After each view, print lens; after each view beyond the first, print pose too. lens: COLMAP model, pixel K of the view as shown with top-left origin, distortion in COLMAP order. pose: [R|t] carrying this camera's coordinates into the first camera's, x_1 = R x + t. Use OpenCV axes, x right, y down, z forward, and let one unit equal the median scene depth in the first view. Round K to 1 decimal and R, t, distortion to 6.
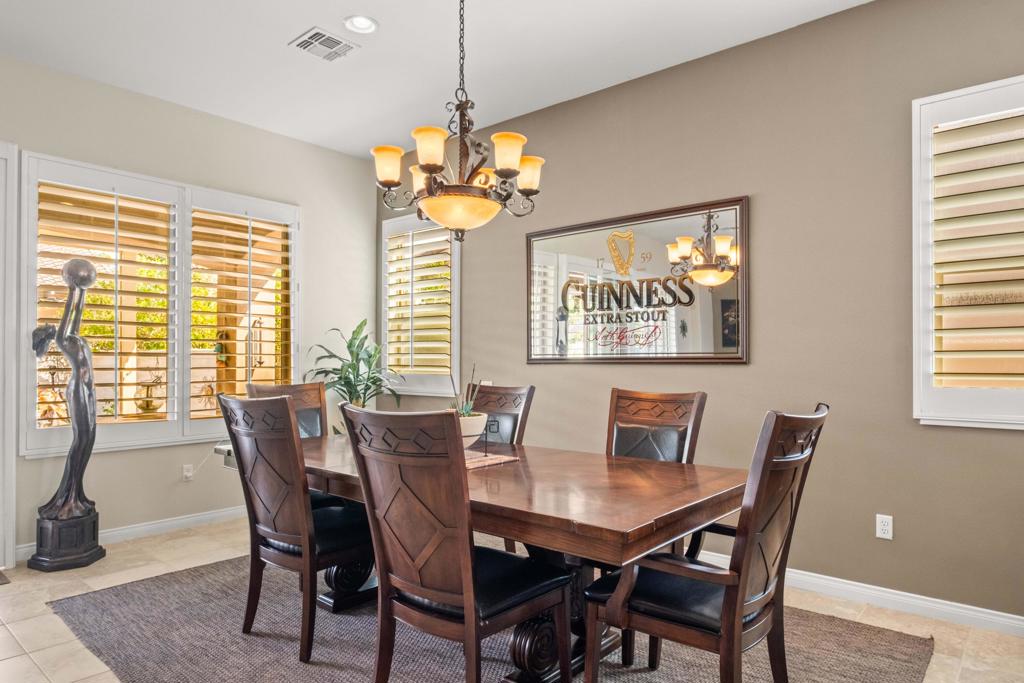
lens RADIAL K [[629.4, 0, 505.7], [0, 629.4, 363.3], [0, 0, 1]] dist [-0.009555, -0.000223]
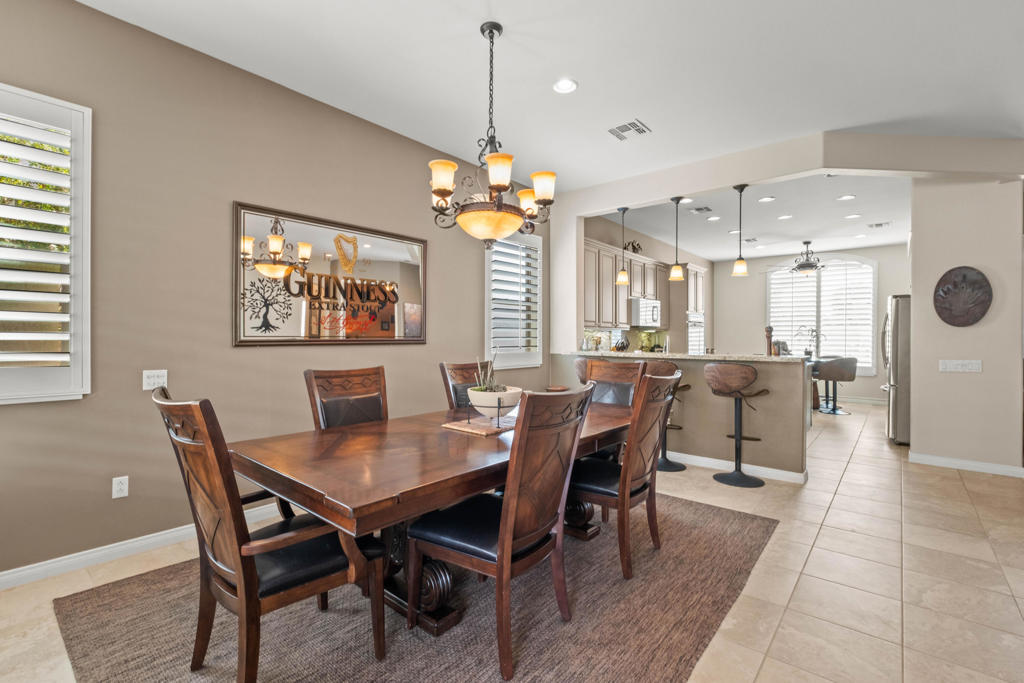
lens RADIAL K [[455.1, 0, 508.5], [0, 455.1, 341.2], [0, 0, 1]] dist [-0.004233, -0.000389]
pose [[0.000638, -0.010814, 0.999941, -0.691808], [-0.001855, 0.999940, 0.010815, -0.016325], [-0.999998, -0.001862, 0.000618, 0.684660]]
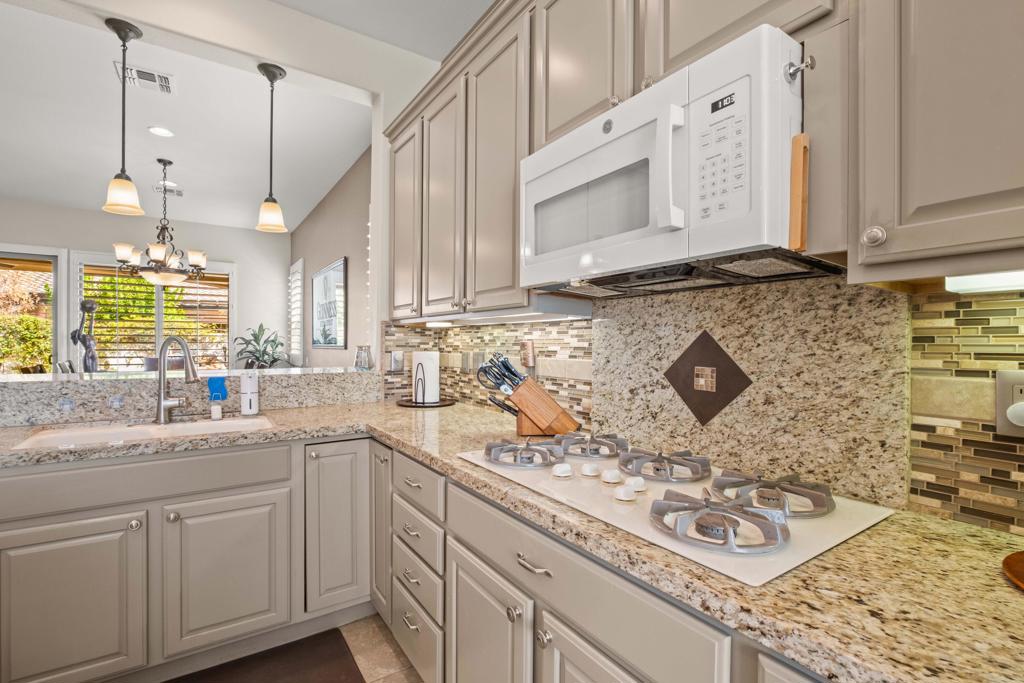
lens RADIAL K [[458.9, 0, 502.8], [0, 458.9, 348.7], [0, 0, 1]] dist [-0.005578, -0.000206]
pose [[0.963487, 0.005980, -0.267690, 1.021186], [-0.004075, 0.999962, 0.007673, -0.011672], [0.267726, -0.006302, 0.963475, -0.128429]]
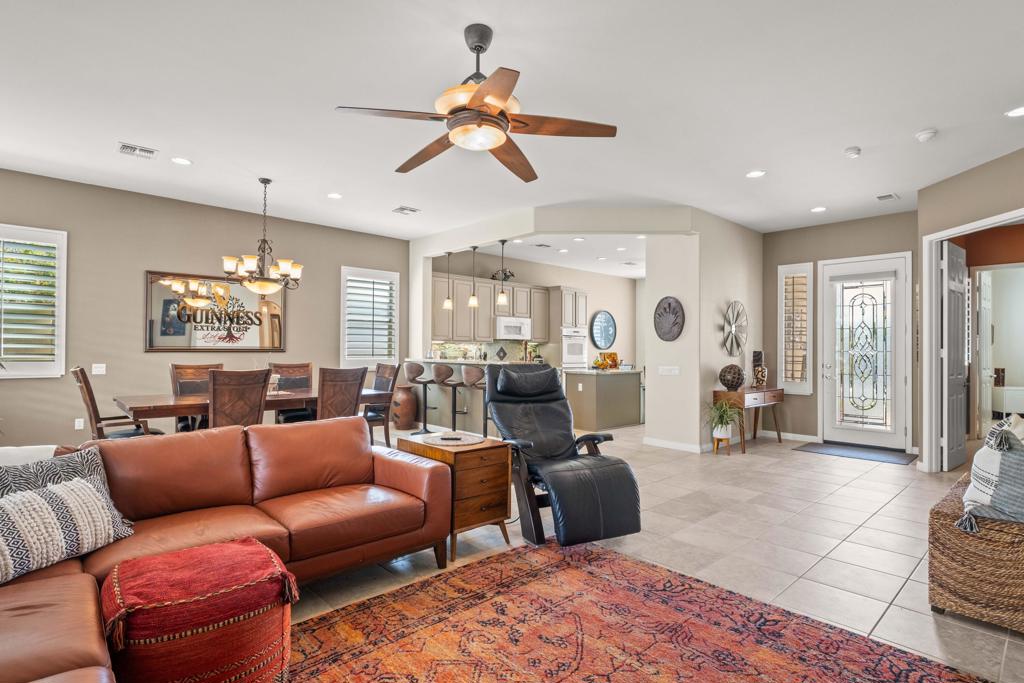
lens RADIAL K [[517.7, 0, 505.1], [0, 517.7, 344.9], [0, 0, 1]] dist [0.001625, -0.000288]
pose [[0.116648, 0.006584, 0.993151, -1.309692], [-0.005531, 0.999967, -0.005980, -0.016382], [-0.993158, -0.004796, 0.116681, -0.066867]]
